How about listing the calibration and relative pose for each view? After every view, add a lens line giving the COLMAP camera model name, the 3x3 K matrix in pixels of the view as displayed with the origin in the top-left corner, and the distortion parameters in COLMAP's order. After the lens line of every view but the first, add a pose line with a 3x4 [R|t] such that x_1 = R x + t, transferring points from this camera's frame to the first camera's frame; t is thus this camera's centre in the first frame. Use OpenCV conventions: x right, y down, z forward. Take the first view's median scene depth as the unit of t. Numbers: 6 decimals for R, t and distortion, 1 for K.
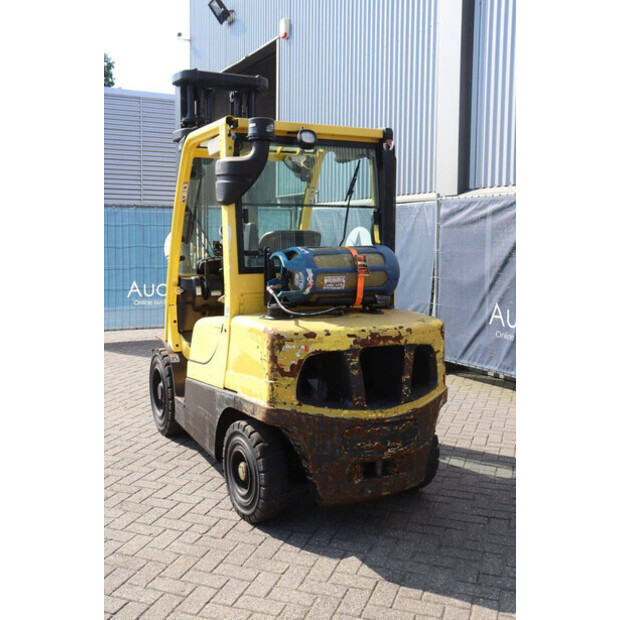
lens RADIAL K [[665.1, 0, 294.7], [0, 665.1, 311.2], [0, 0, 1]] dist [-0.112066, 0.246298]
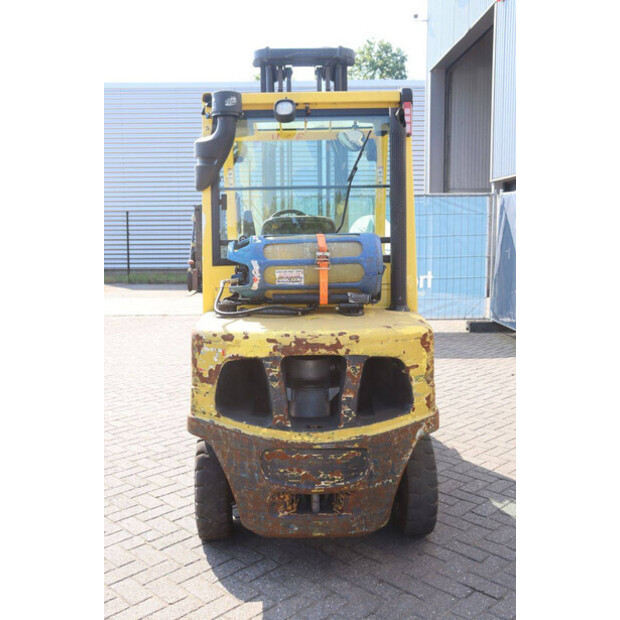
lens RADIAL K [[665.1, 0, 294.7], [0, 665.1, 311.2], [0, 0, 1]] dist [-0.112066, 0.246298]
pose [[0.902178, 0.036295, -0.429835, 0.428063], [-0.030260, 0.999324, 0.020870, -0.016977], [0.430302, -0.005821, 0.902666, 0.233282]]
